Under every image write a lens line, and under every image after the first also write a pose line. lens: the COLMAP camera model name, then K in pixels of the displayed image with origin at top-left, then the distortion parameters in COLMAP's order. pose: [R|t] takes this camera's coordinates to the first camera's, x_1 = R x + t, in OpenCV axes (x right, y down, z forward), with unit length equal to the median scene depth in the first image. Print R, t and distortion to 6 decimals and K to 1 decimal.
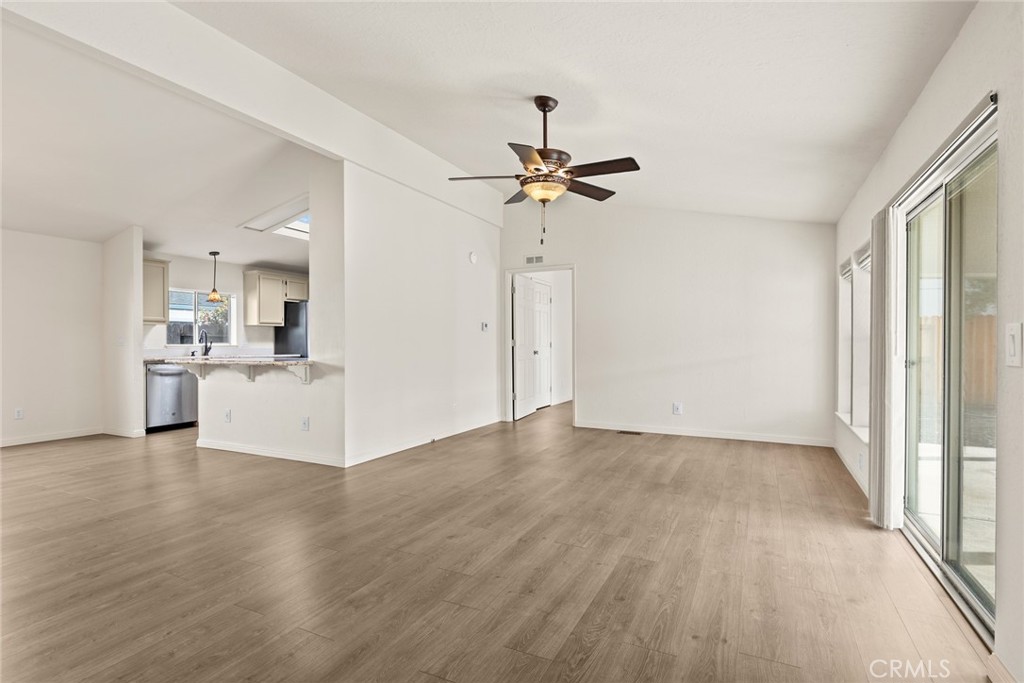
lens RADIAL K [[501.8, 0, 512.0], [0, 501.8, 341.5], [0, 0, 1]] dist [-0.002376, -0.000287]
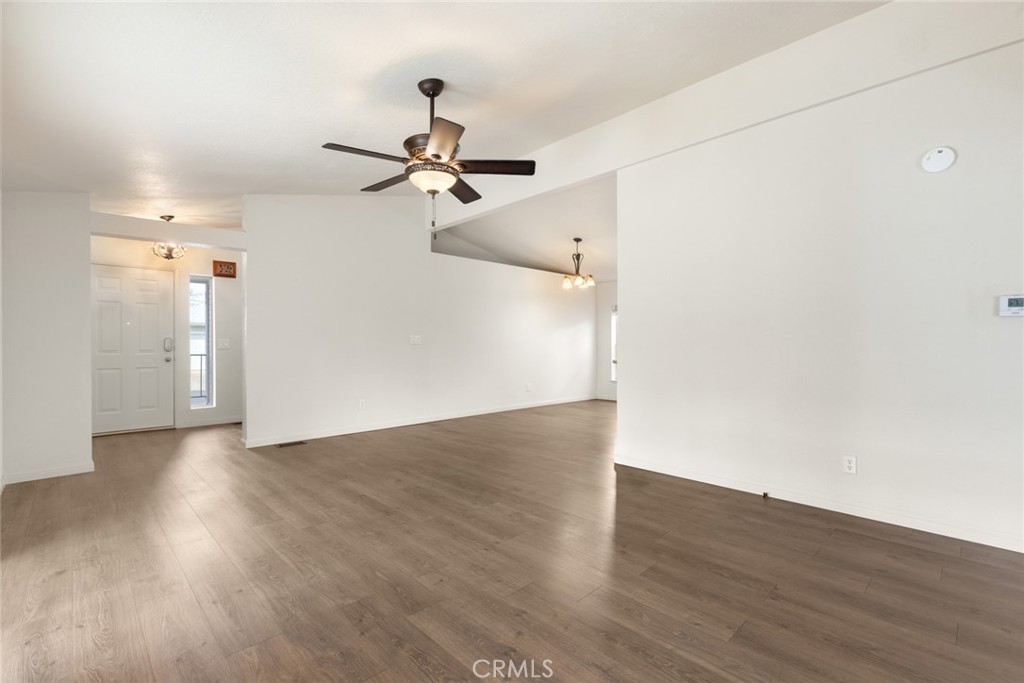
lens RADIAL K [[453.5, 0, 518.4], [0, 453.5, 340.4], [0, 0, 1]] dist [0.001259, 0.000254]
pose [[-0.325169, -0.006194, -0.945636, 0.837077], [0.002689, 0.999968, -0.007475, 0.001245], [0.945652, -0.004974, -0.325142, 1.470910]]
